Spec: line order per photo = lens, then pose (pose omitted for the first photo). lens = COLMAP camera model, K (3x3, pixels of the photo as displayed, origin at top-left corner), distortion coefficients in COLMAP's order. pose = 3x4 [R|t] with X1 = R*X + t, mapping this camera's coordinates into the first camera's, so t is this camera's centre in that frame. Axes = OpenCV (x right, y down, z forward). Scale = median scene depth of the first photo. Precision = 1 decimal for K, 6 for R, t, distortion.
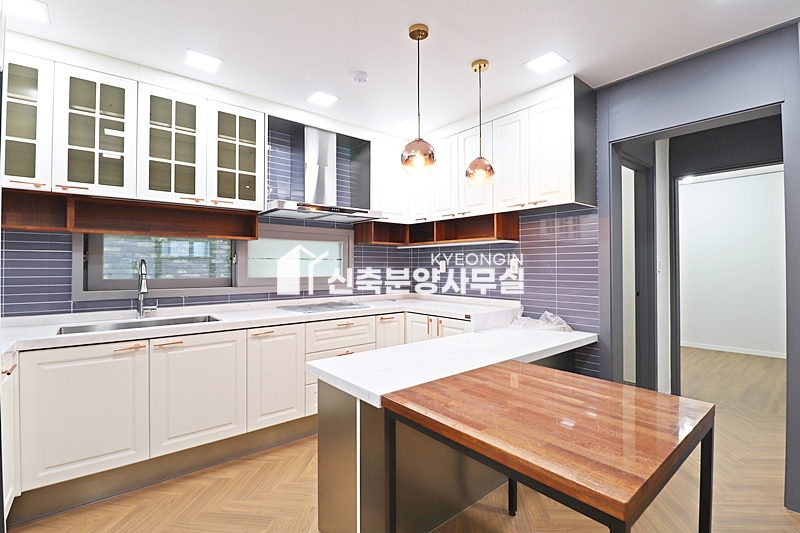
lens RADIAL K [[370.7, 0, 402.2], [0, 370.7, 267.8], [0, 0, 1]] dist [-0.011851, -0.005563]
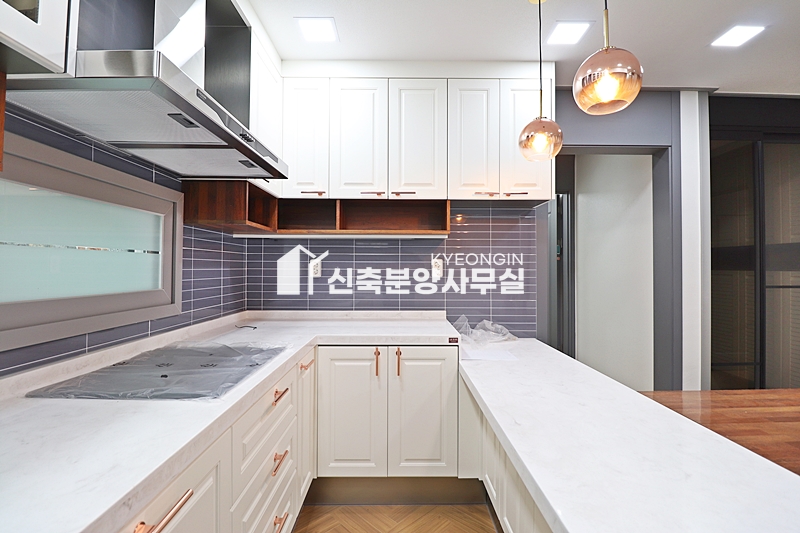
lens RADIAL K [[370.7, 0, 399.7], [0, 370.7, 267.2], [0, 0, 1]] dist [-0.011851, -0.005563]
pose [[0.629195, -0.001049, 0.777247, -0.364988], [-0.004515, 0.999977, 0.005005, -0.009251], [-0.777235, -0.006658, 0.629176, 0.528851]]
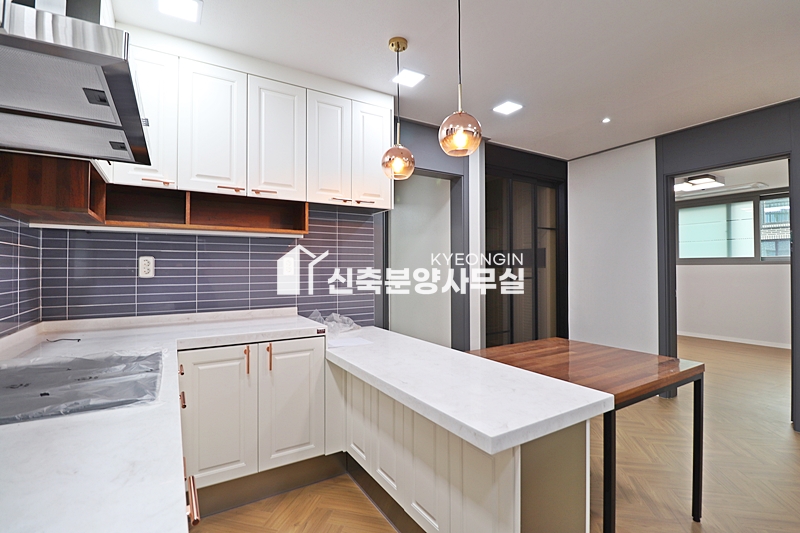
lens RADIAL K [[370.7, 0, 407.8], [0, 370.7, 269.2], [0, 0, 1]] dist [-0.011851, -0.005563]
pose [[0.126796, -0.008461, 0.991893, -0.476849], [-0.002289, 0.999958, 0.008823, -0.005317], [-0.991926, -0.003389, 0.126771, 0.599498]]
